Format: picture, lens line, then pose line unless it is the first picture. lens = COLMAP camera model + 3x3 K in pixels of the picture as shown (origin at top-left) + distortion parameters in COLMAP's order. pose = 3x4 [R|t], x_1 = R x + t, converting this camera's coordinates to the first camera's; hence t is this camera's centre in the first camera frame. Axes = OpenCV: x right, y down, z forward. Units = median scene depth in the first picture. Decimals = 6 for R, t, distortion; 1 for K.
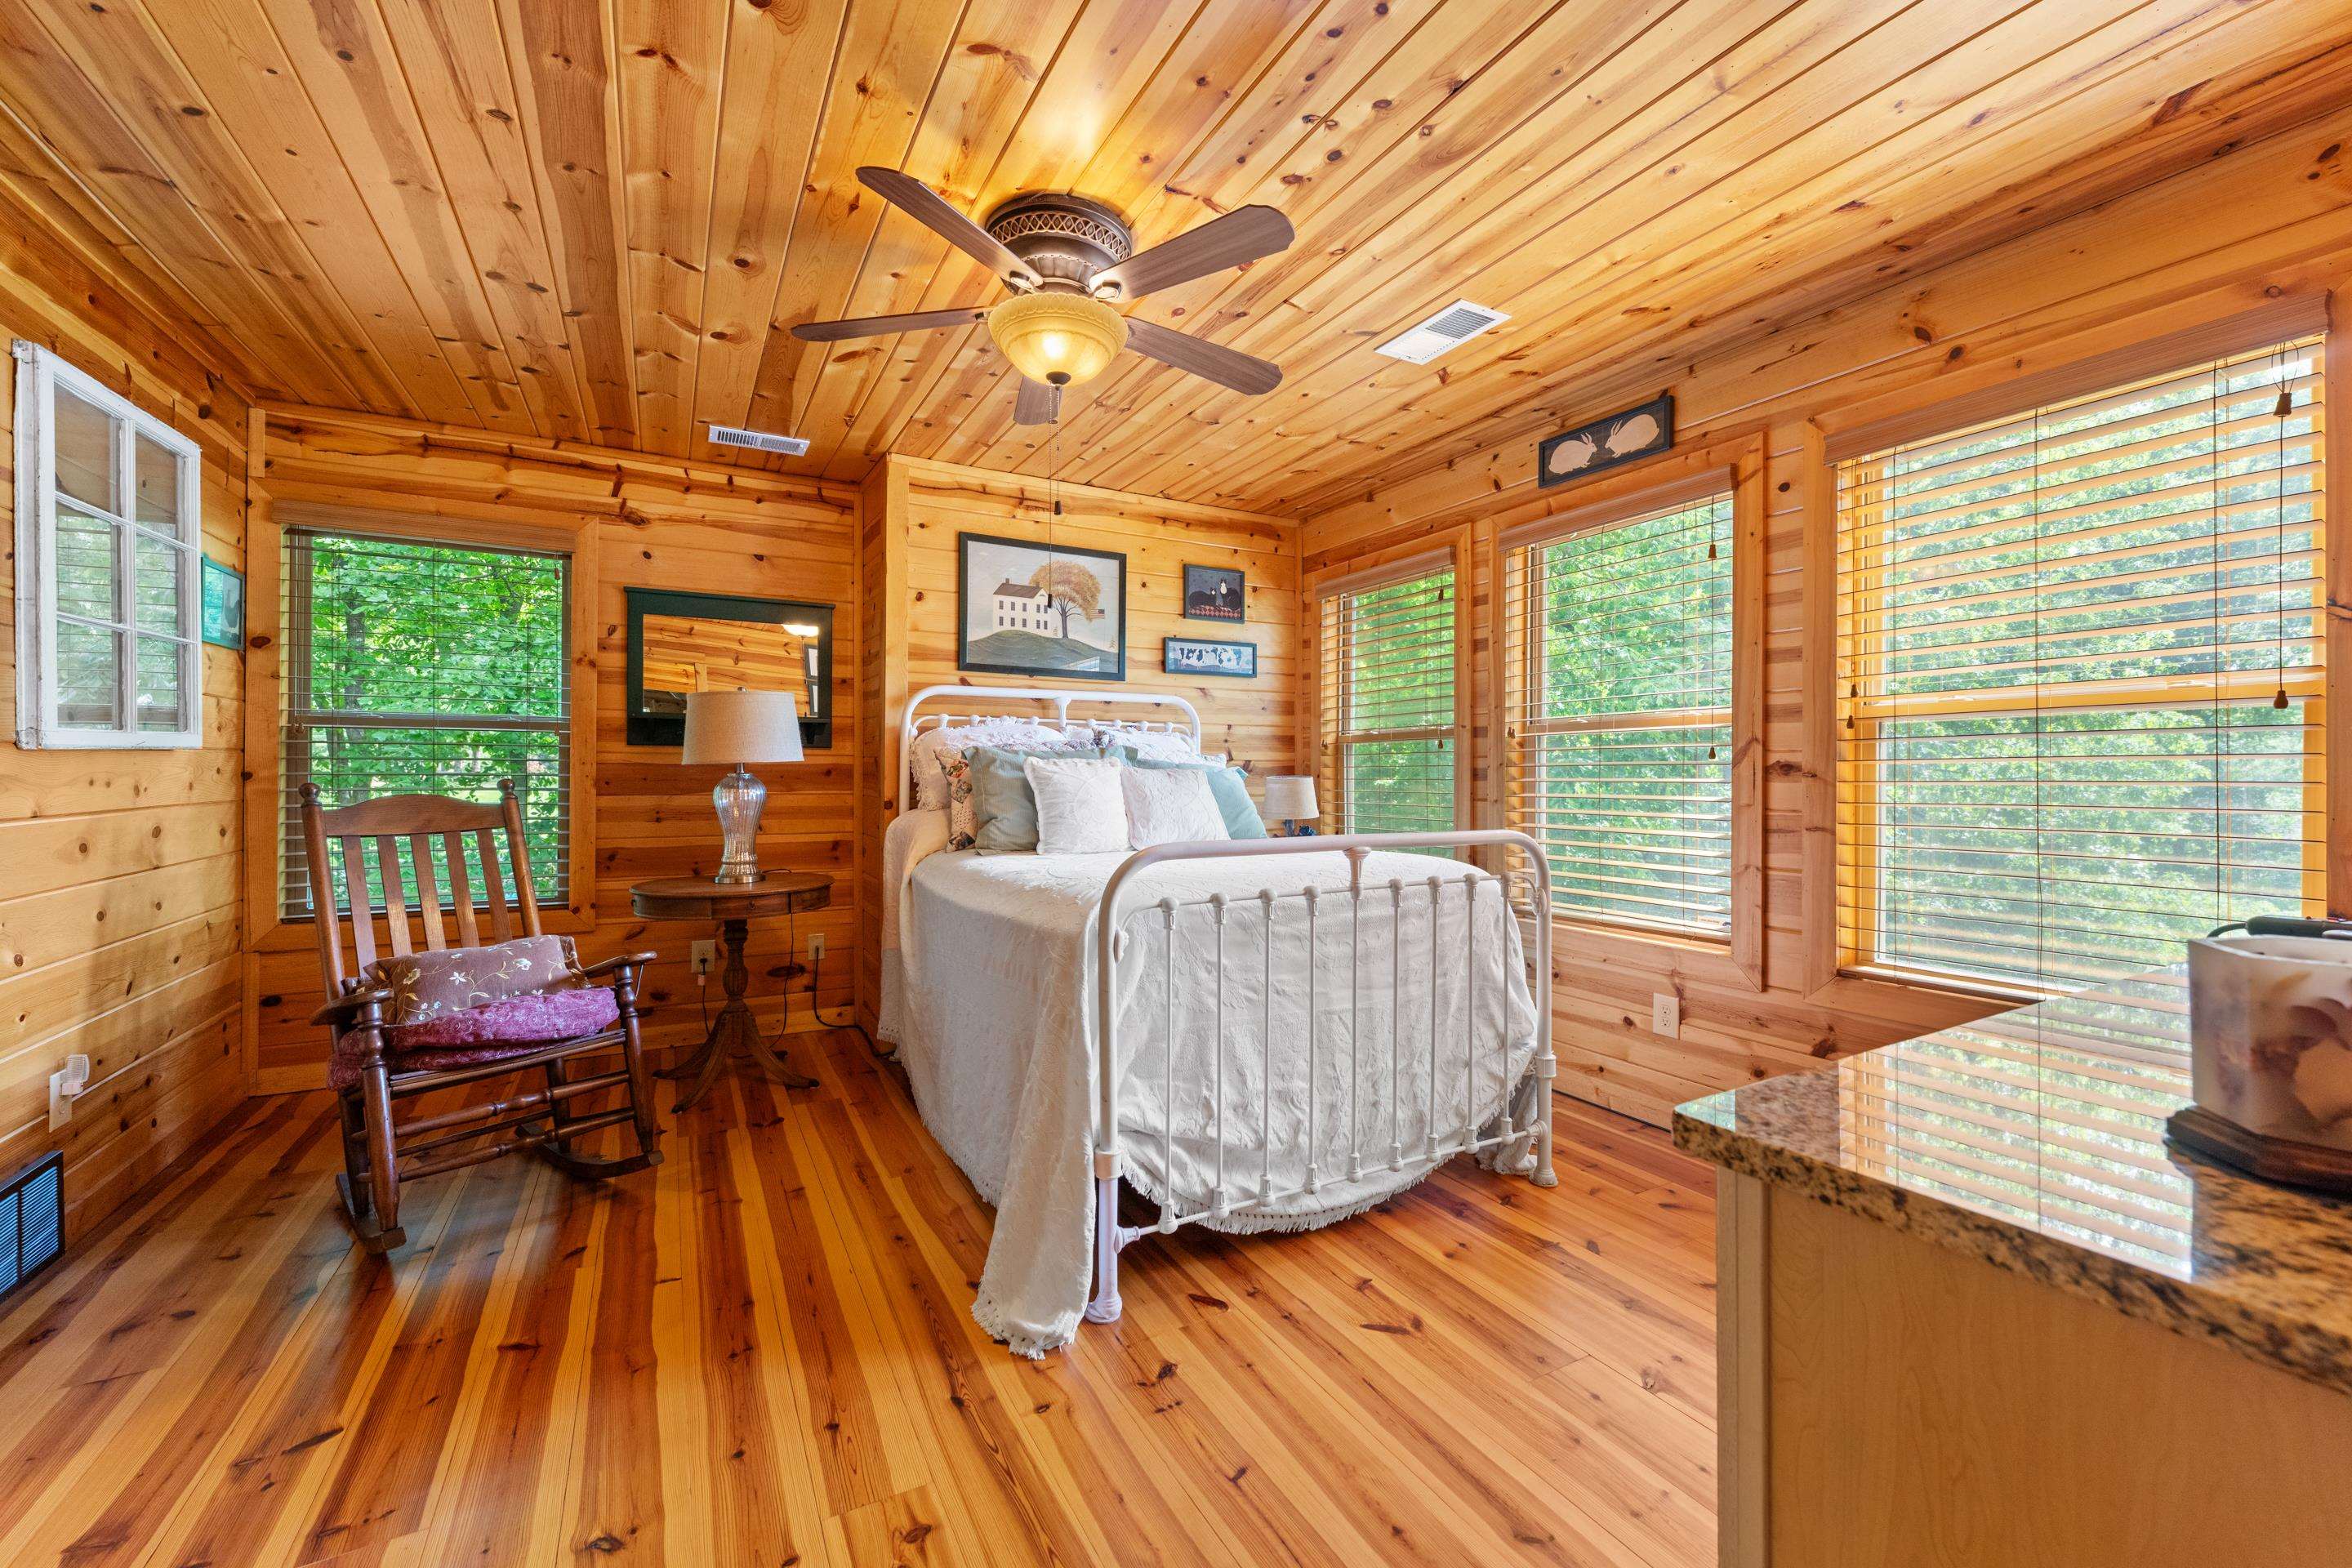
lens RADIAL K [[962.4, 0, 1172.9], [0, 962.4, 781.7], [0, 0, 1]] dist [0.001719, -0.000172]
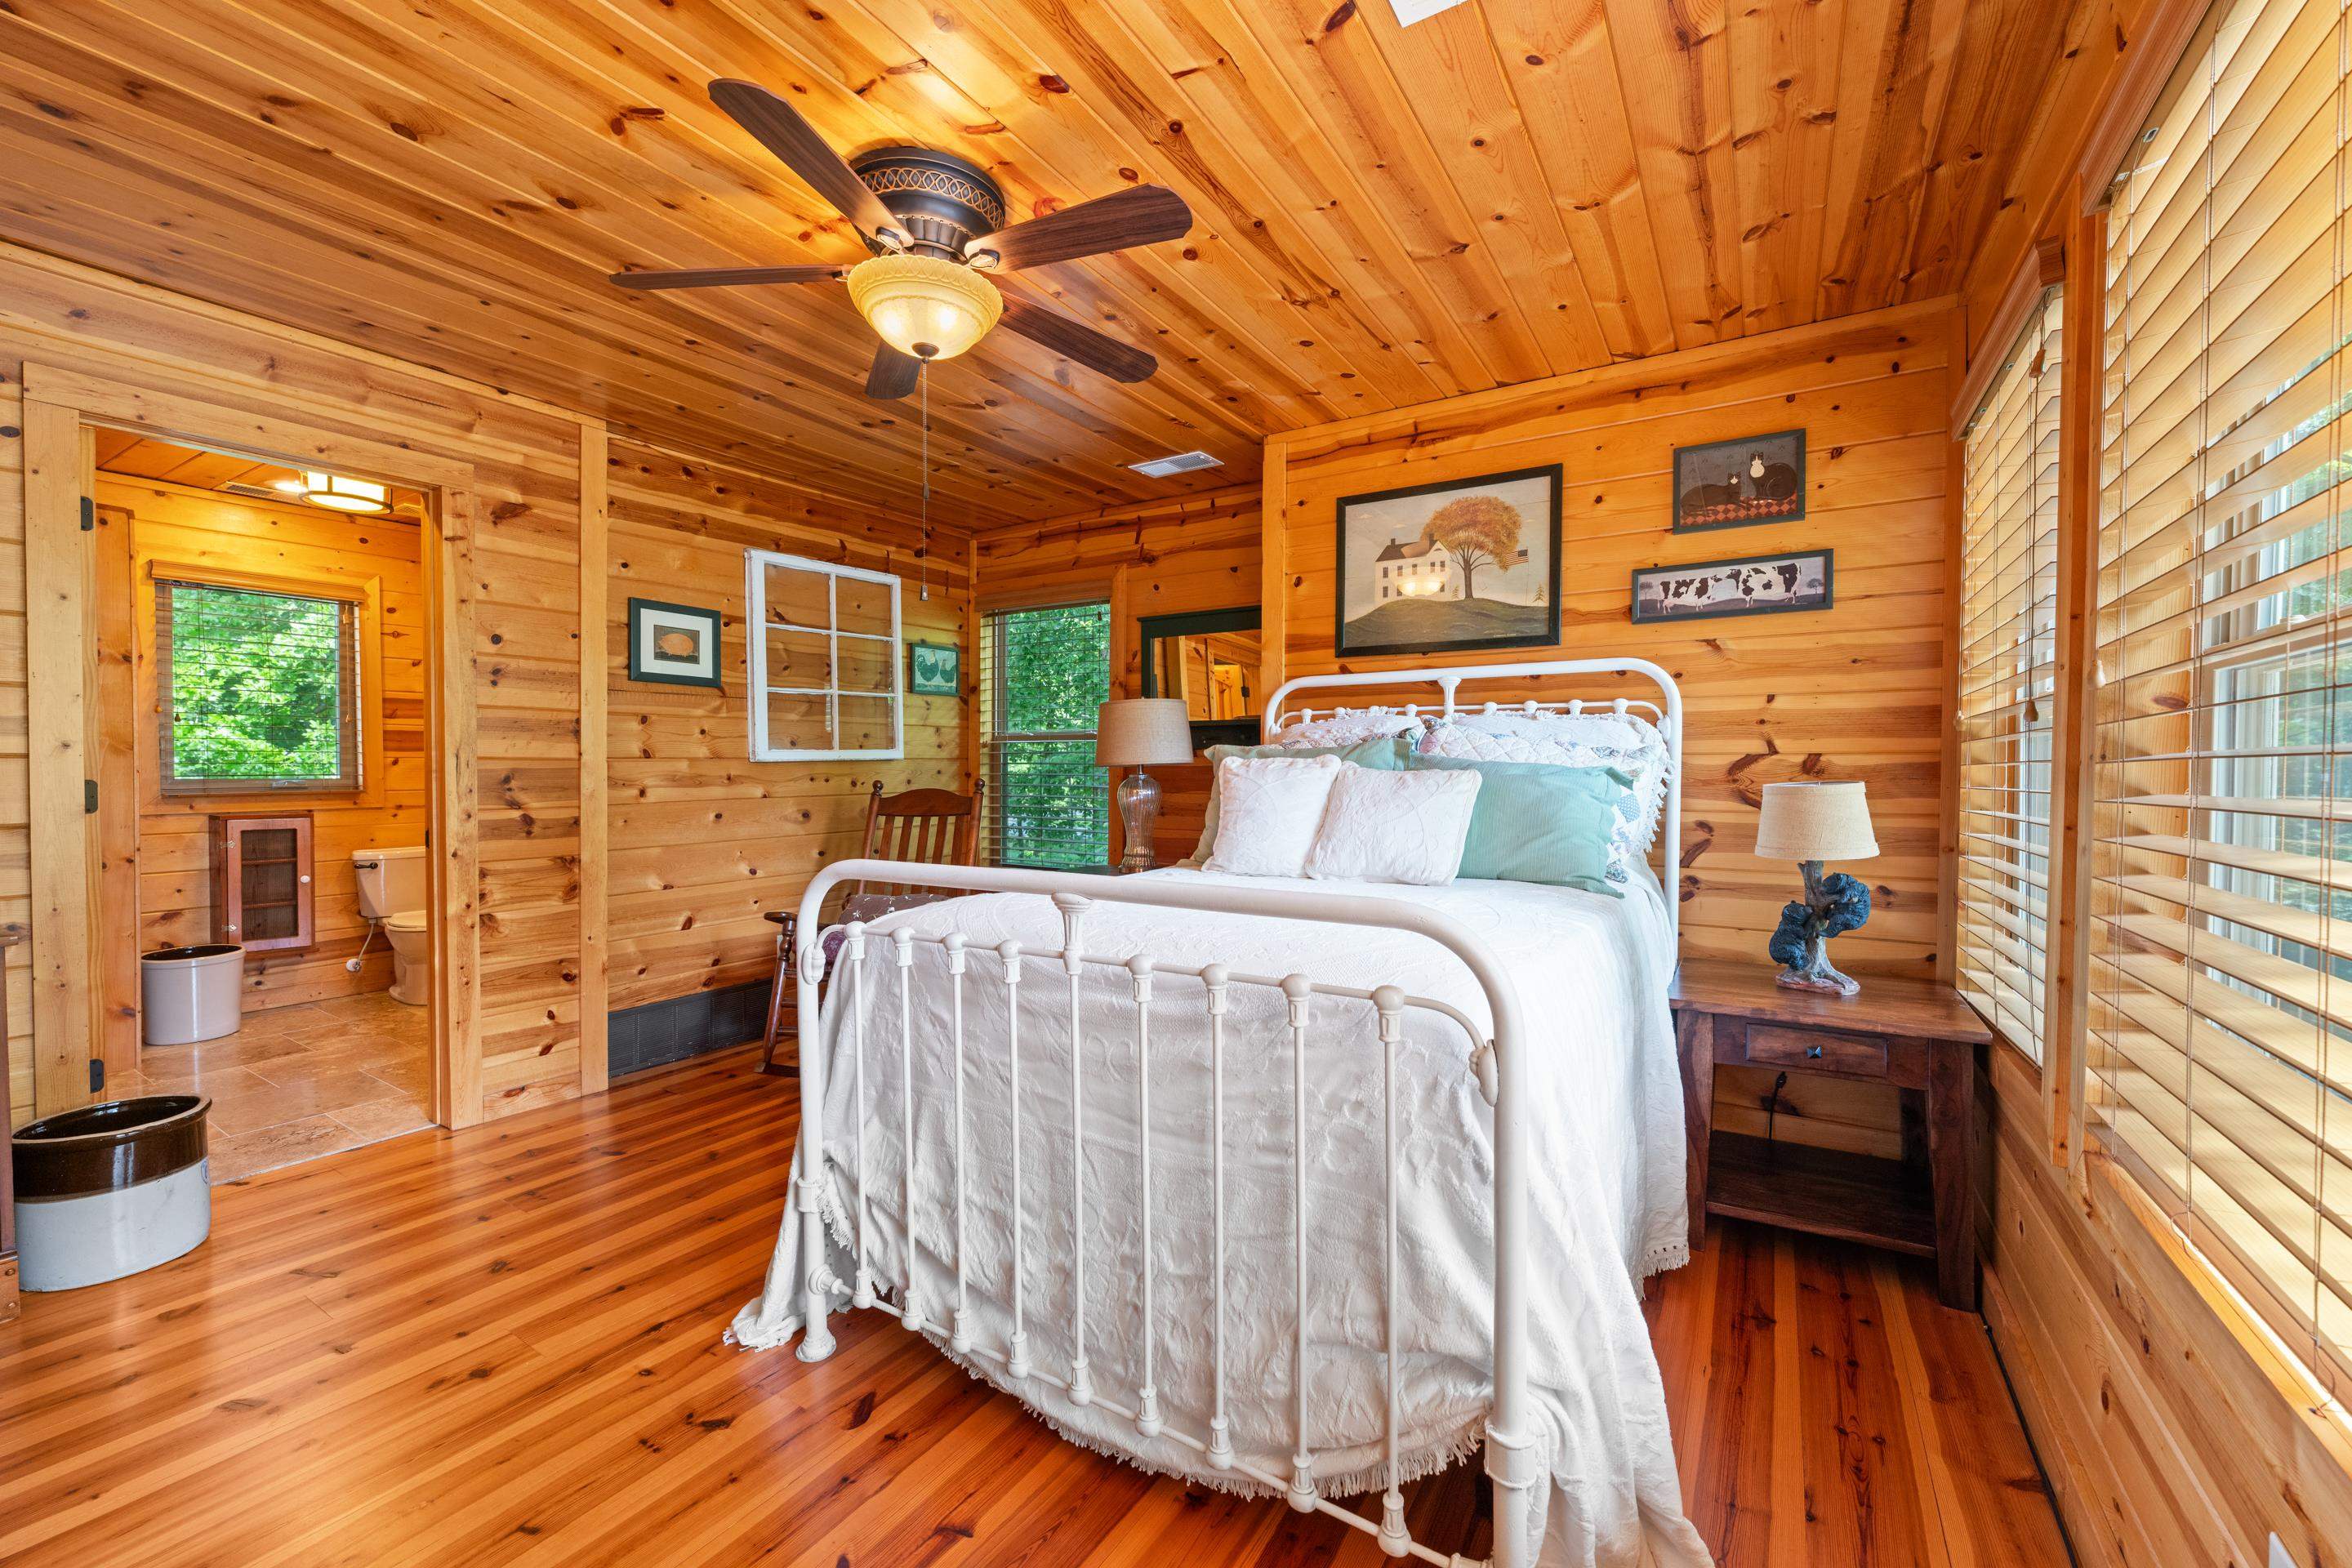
lens RADIAL K [[962.4, 0, 1173.4], [0, 962.4, 787.3], [0, 0, 1]] dist [0.001719, -0.000172]
pose [[0.467831, 0.015156, -0.883688, 0.466516], [-0.007249, 0.999885, 0.013311, -0.007592], [0.883788, 0.000179, 0.467887, 0.441696]]
